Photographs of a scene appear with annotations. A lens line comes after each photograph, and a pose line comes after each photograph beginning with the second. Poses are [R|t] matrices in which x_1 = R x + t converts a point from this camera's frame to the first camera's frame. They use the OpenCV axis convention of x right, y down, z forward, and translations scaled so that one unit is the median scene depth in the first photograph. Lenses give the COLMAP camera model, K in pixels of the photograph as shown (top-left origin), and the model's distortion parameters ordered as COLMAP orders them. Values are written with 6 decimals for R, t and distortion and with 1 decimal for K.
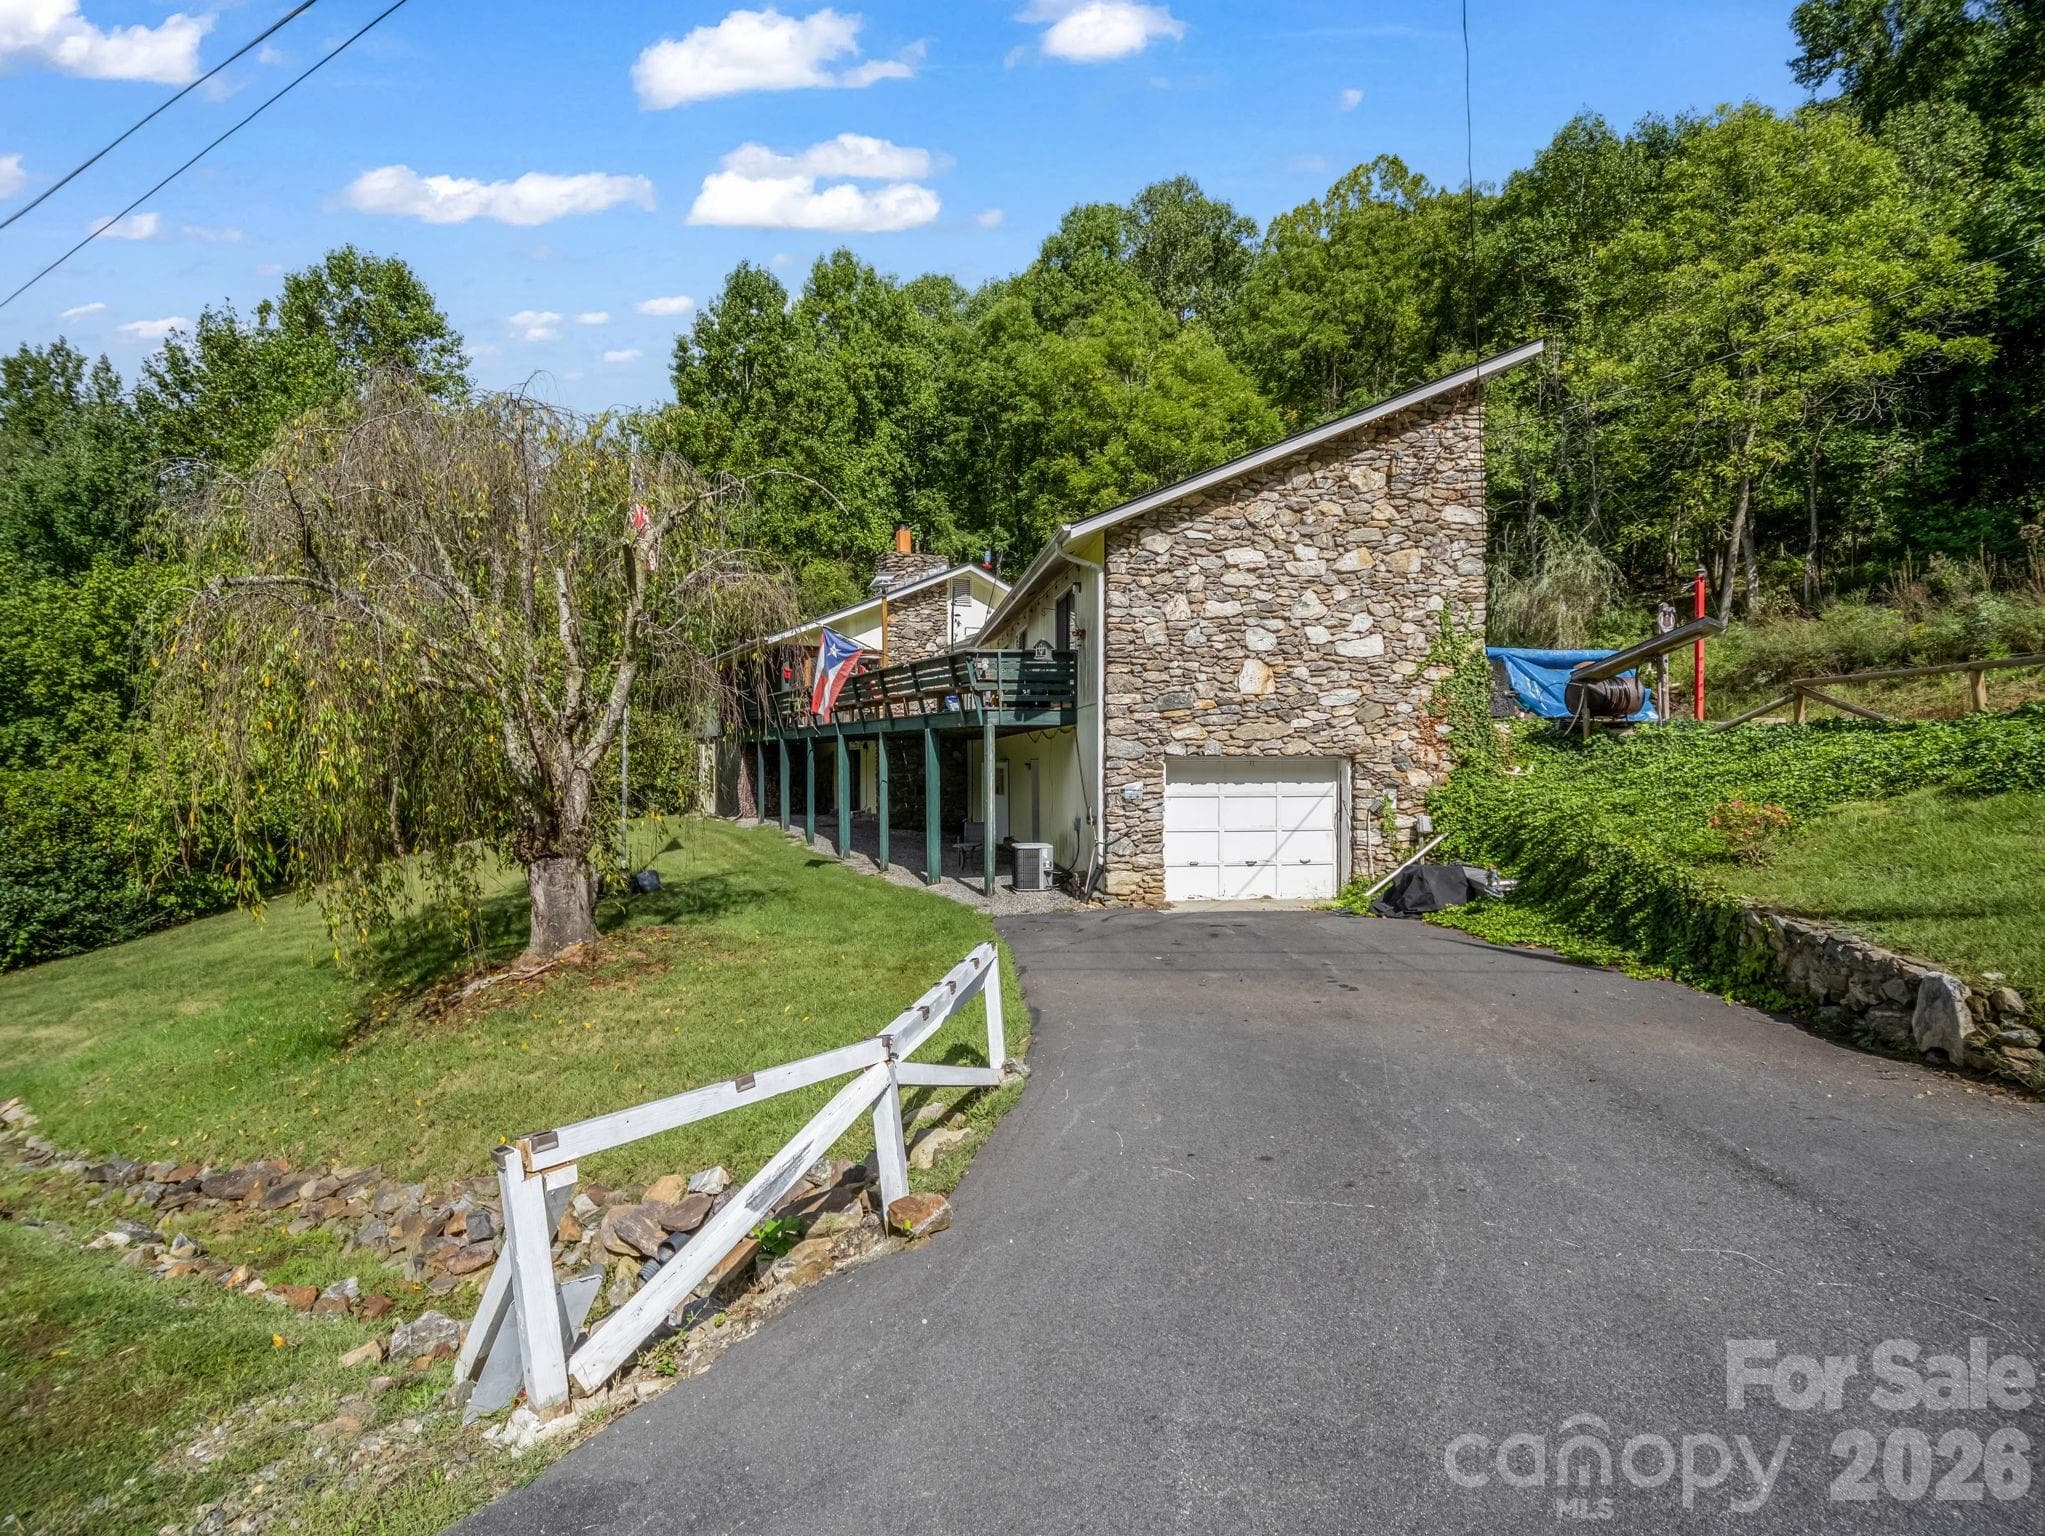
lens RADIAL K [[1008.6, 0, 1031.0], [0, 1008.6, 771.8], [0, 0, 1]] dist [-0.001151, -0.004674]
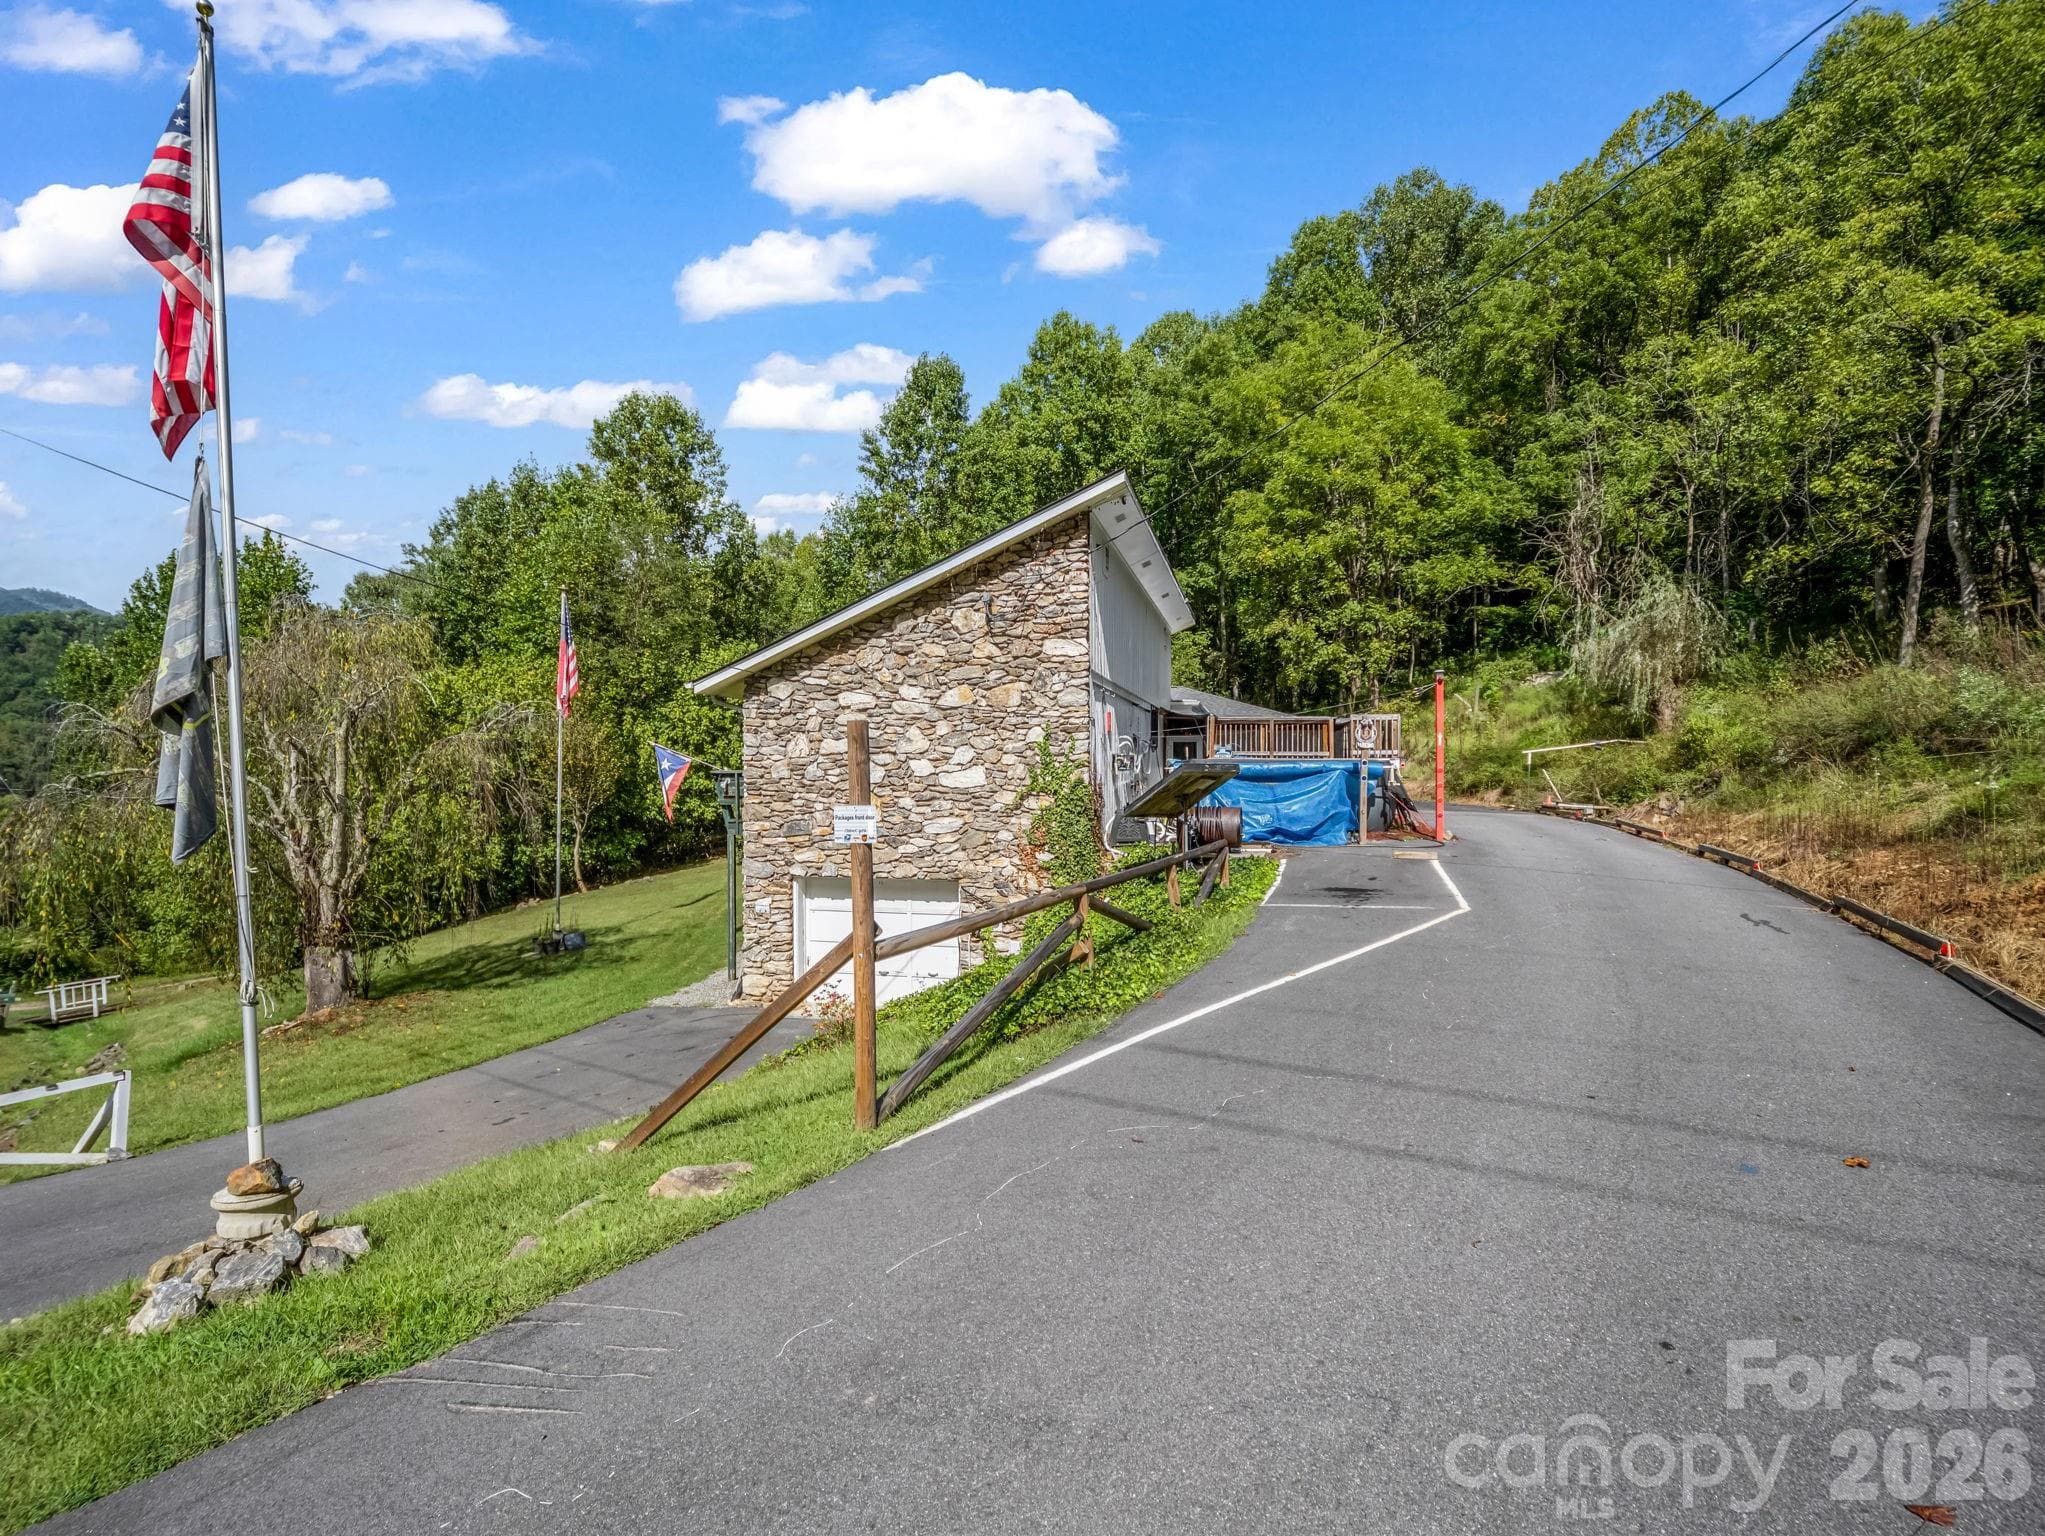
lens RADIAL K [[1008.6, 0, 1031.0], [0, 1008.6, 771.8], [0, 0, 1]] dist [-0.001151, -0.004674]
pose [[0.929955, 0.001077, -0.367671, 0.785544], [-0.004259, 0.999960, -0.007842, -0.122596], [0.367648, 0.008859, 0.929923, 0.038873]]
